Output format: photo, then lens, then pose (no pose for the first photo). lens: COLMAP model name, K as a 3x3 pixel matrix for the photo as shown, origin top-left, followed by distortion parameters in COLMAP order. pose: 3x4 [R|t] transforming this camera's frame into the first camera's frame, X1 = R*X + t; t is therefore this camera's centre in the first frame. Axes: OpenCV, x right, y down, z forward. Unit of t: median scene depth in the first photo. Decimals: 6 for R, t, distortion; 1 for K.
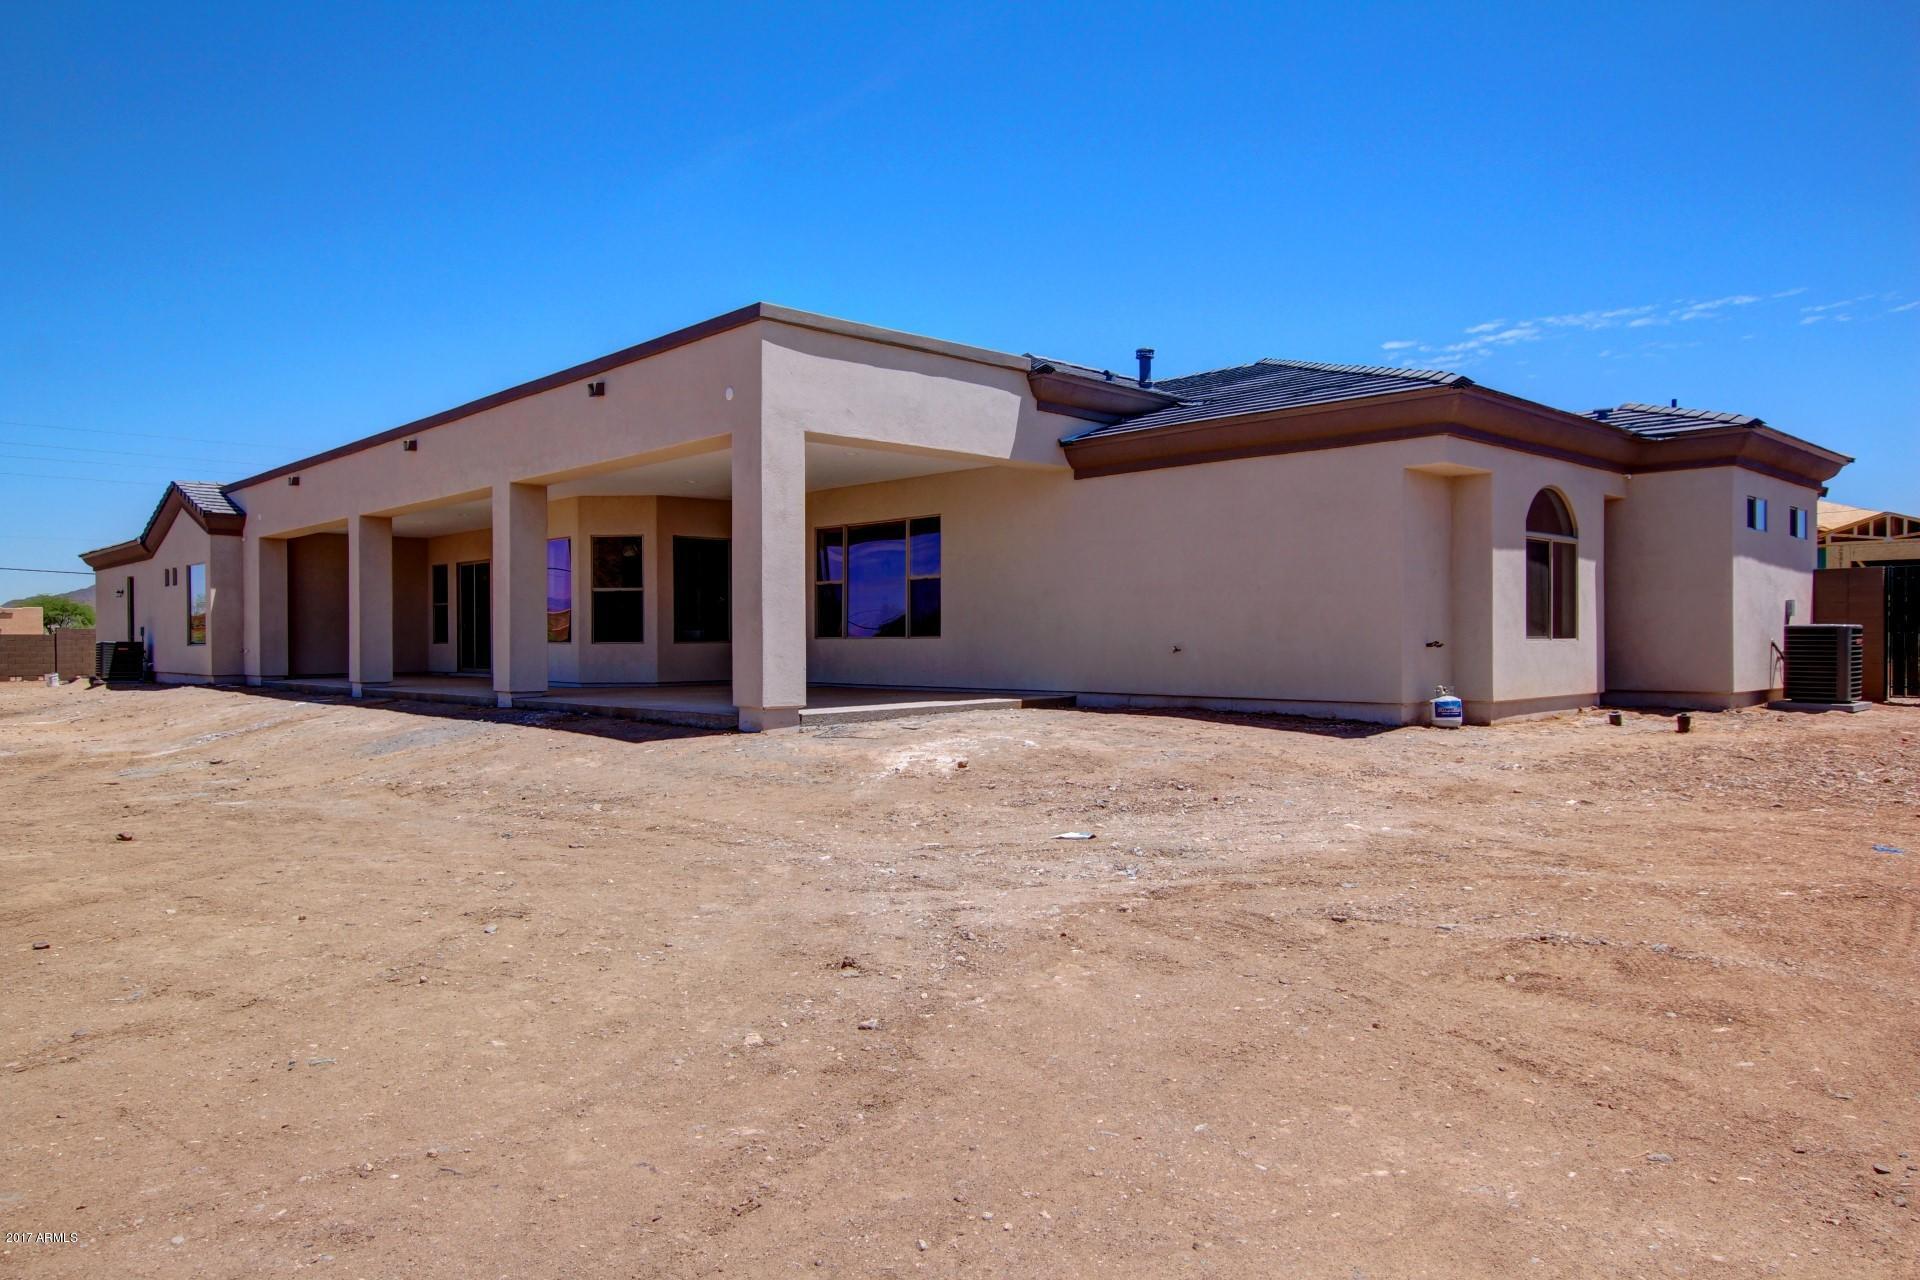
lens RADIAL K [[1241.9, 0, 960.0], [0, 1241.9, 640.0], [0, 0, 1]] dist [0.008364, 0.002359]
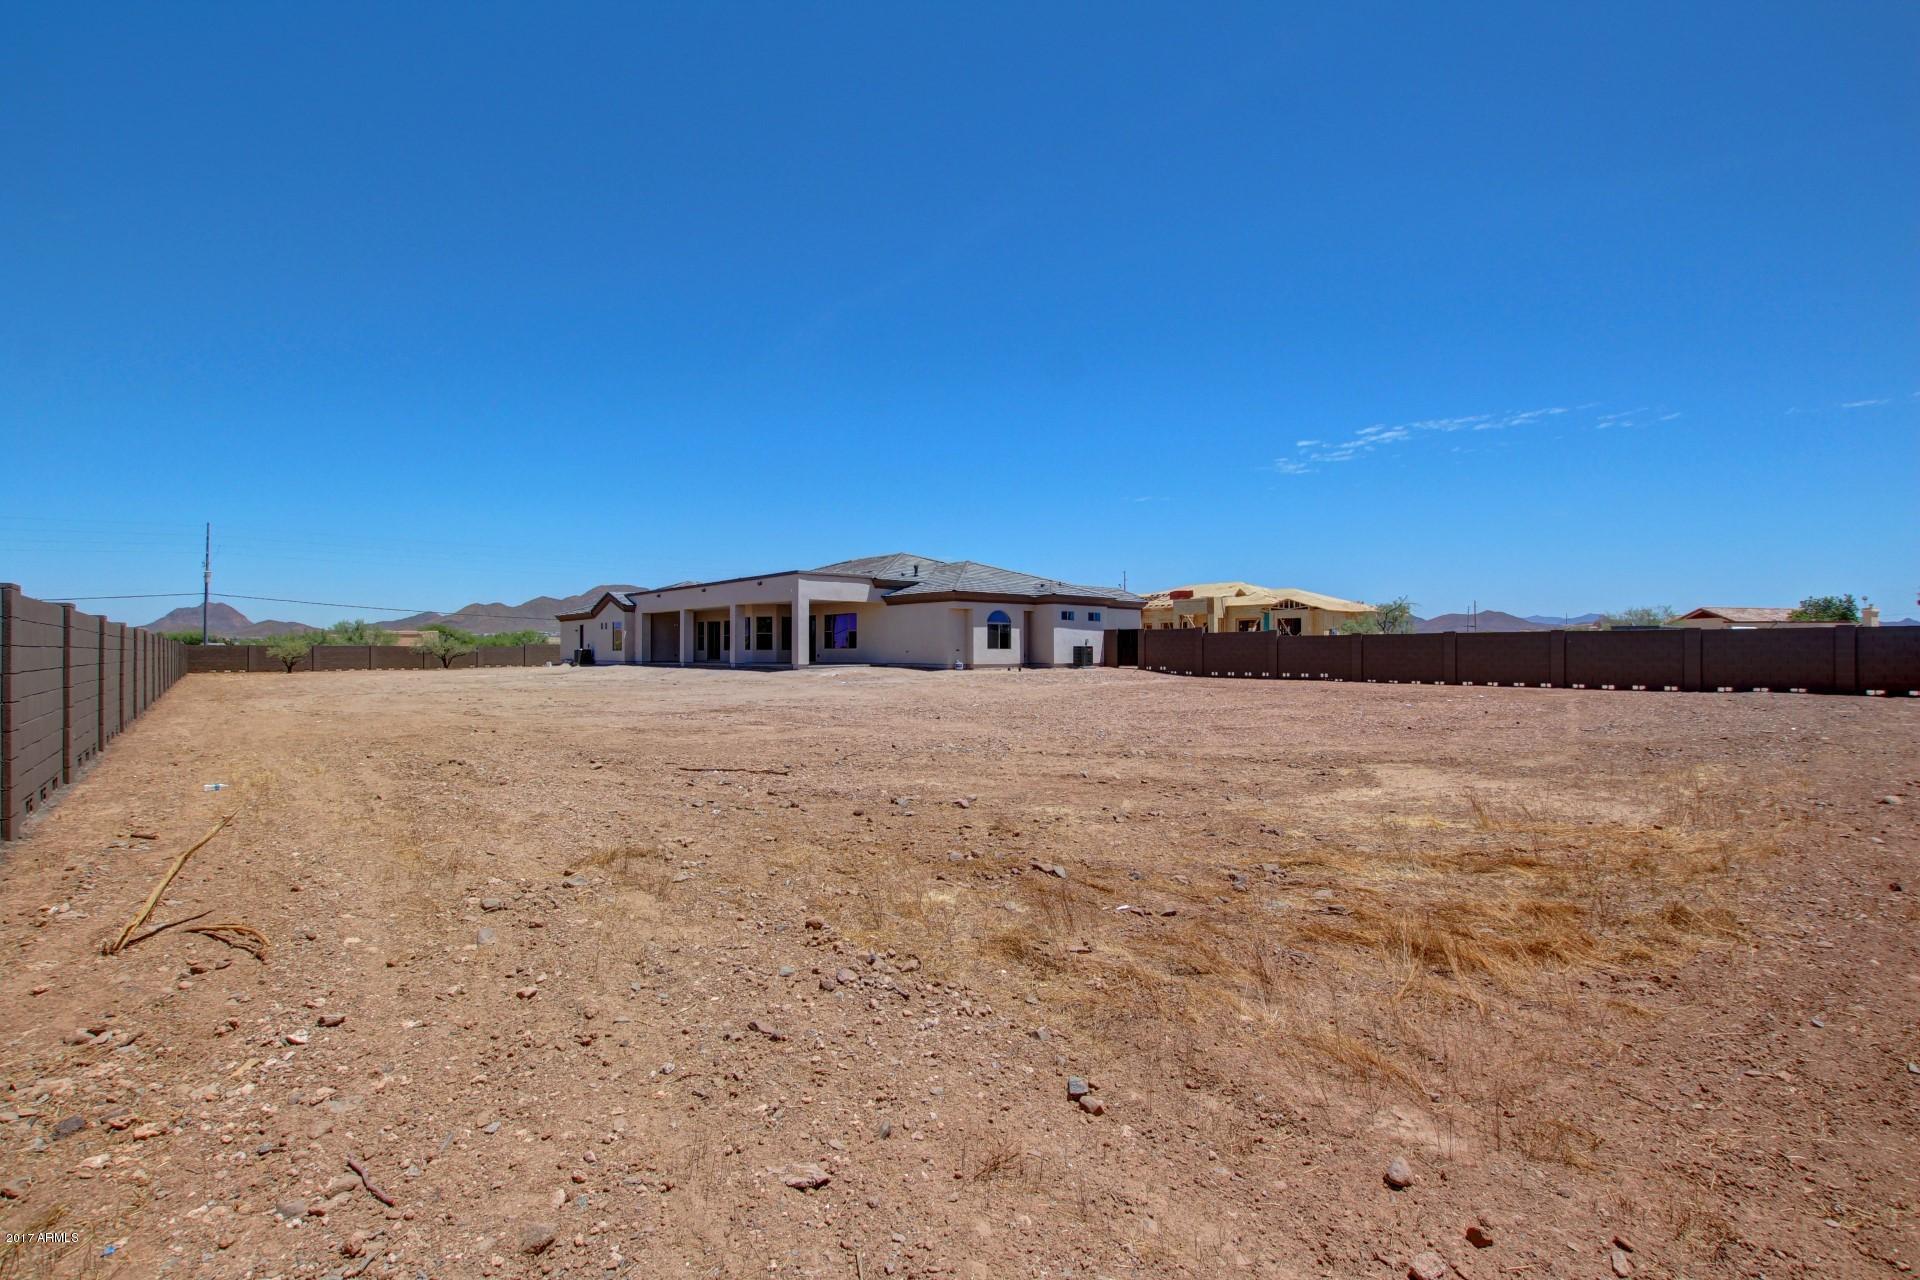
lens RADIAL K [[907.5, 0, 960.0], [0, 907.5, 640.0], [0, 0, 1]] dist [-0.000935, -0.000122]
pose [[0.998749, 0.003020, -0.049921, 0.351589], [-0.003667, 0.999910, -0.012880, 0.005619], [0.049878, 0.013047, 0.998670, -1.335102]]
